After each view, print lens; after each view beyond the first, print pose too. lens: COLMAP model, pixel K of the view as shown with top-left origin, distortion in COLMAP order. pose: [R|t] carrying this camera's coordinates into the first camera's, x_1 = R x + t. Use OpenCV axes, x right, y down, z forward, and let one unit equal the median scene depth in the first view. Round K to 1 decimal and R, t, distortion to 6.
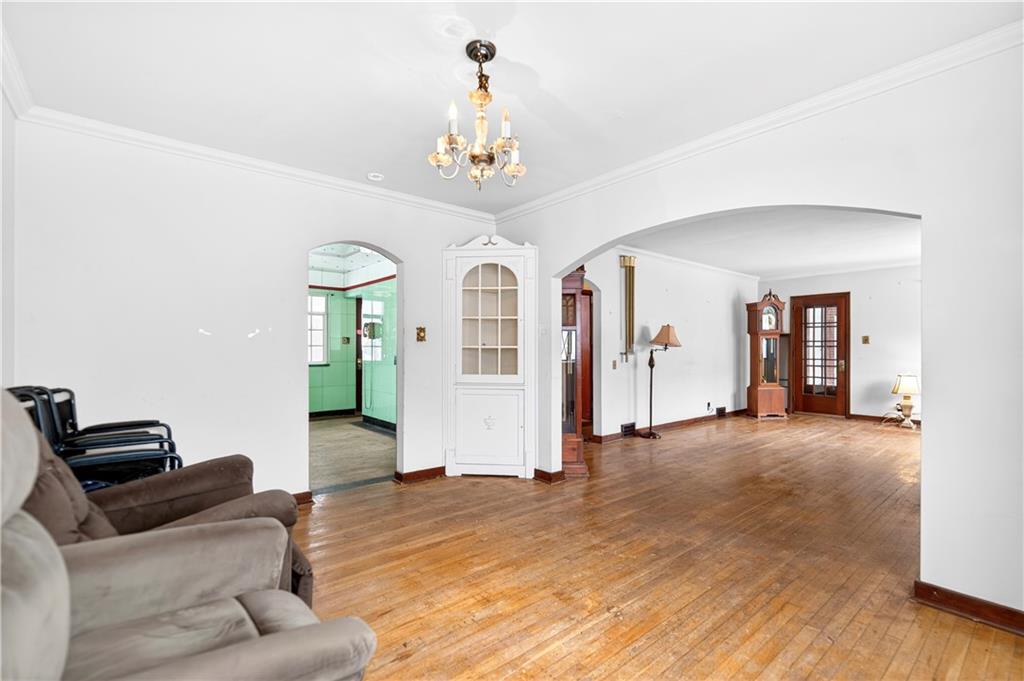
lens RADIAL K [[455.7, 0, 515.7], [0, 455.7, 347.8], [0, 0, 1]] dist [0.000117, -0.000004]
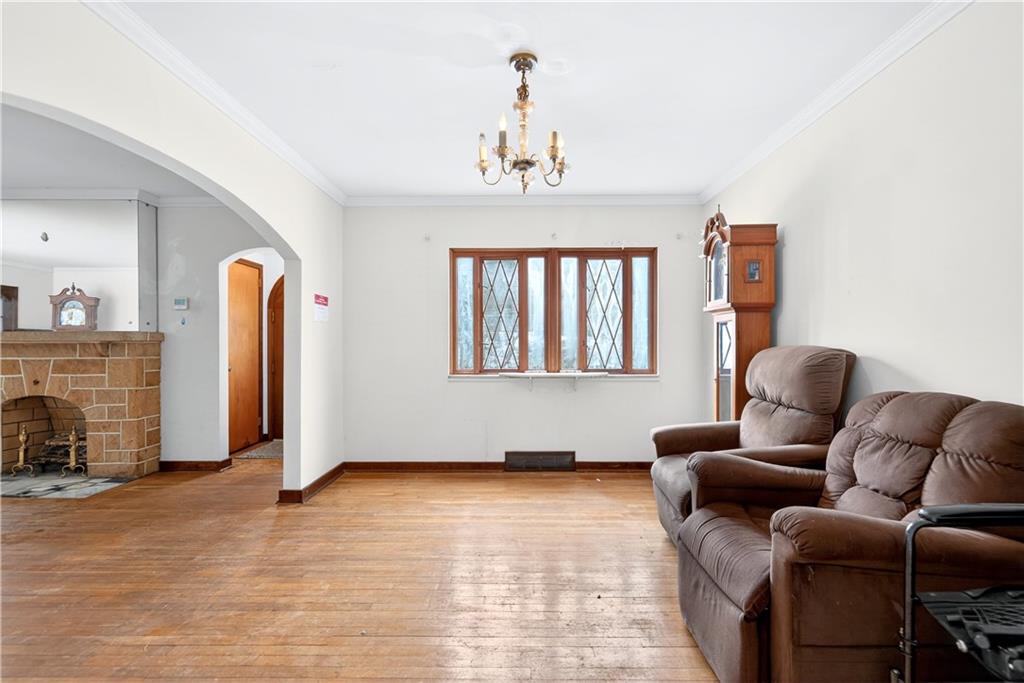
lens RADIAL K [[455.7, 0, 515.7], [0, 455.7, 348.8], [0, 0, 1]] dist [0.000117, -0.000004]
pose [[-0.759422, -0.005419, 0.650576, -0.207587], [-0.000001, 0.999965, 0.008327, 0.003275], [-0.650598, 0.006323, -0.759396, 0.506292]]
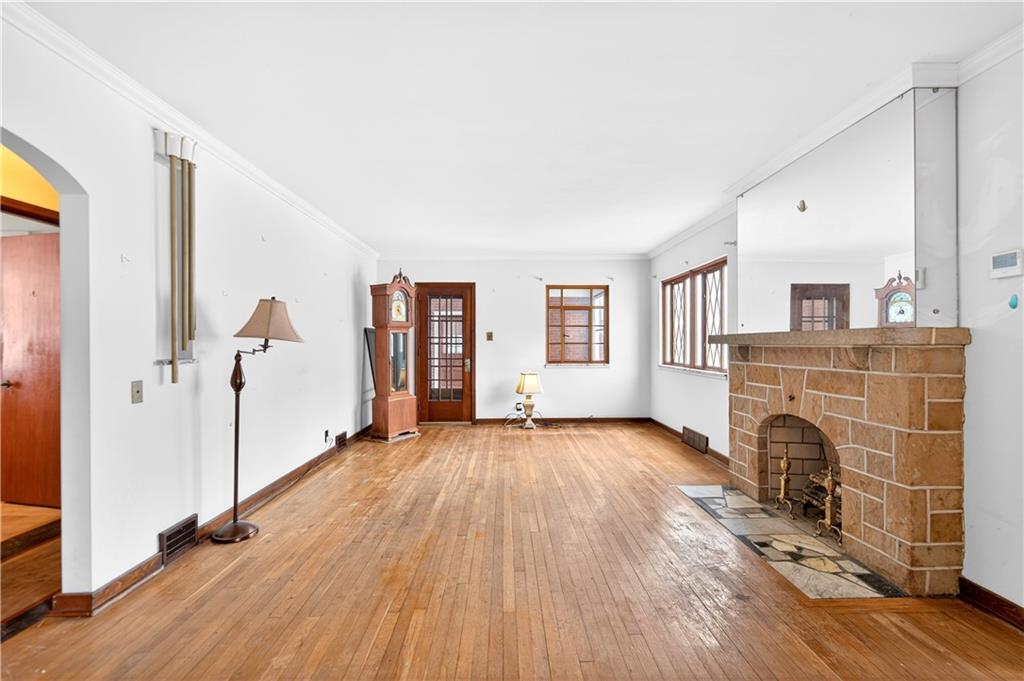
lens RADIAL K [[452.7, 0, 513.4], [0, 452.7, 343.1], [0, 0, 1]] dist [0.000189, -0.000330]
pose [[0.631571, -0.001797, 0.775316, 0.095667], [0.003498, 0.999994, -0.000532, -0.003087], [-0.775310, 0.003049, 0.631573, 0.401907]]
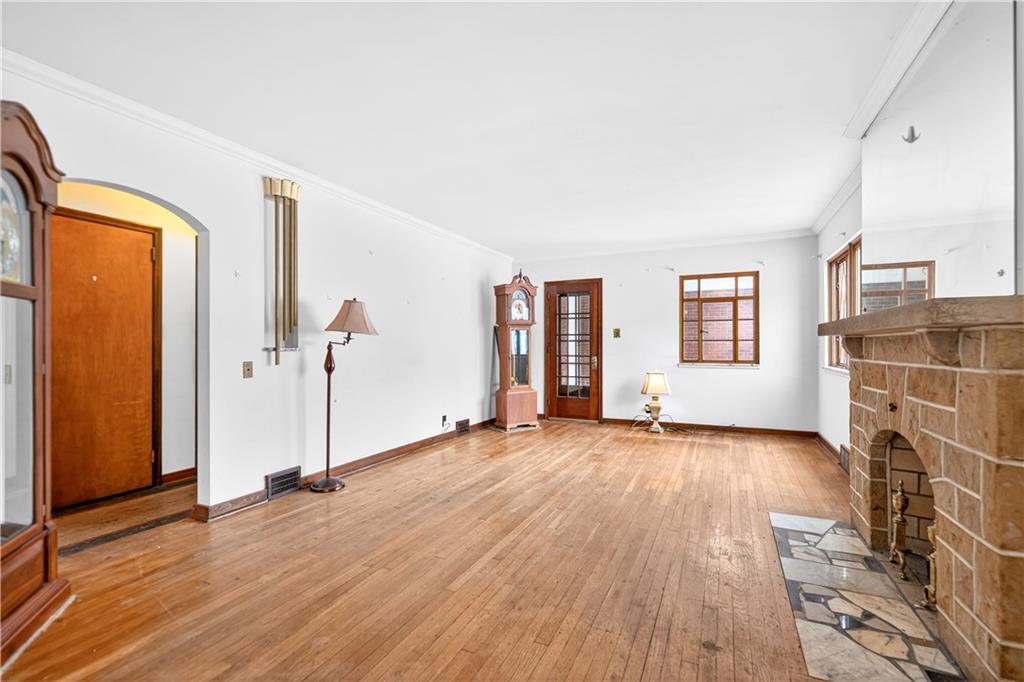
lens RADIAL K [[450.9, 0, 509.9], [0, 450.9, 344.2], [0, 0, 1]] dist [-0.000196, 0.000601]
pose [[0.911057, 0.000057, 0.412281, 0.228444], [0.001575, 0.999992, -0.003619, 0.007349], [-0.412278, 0.003947, 0.911050, 0.302049]]
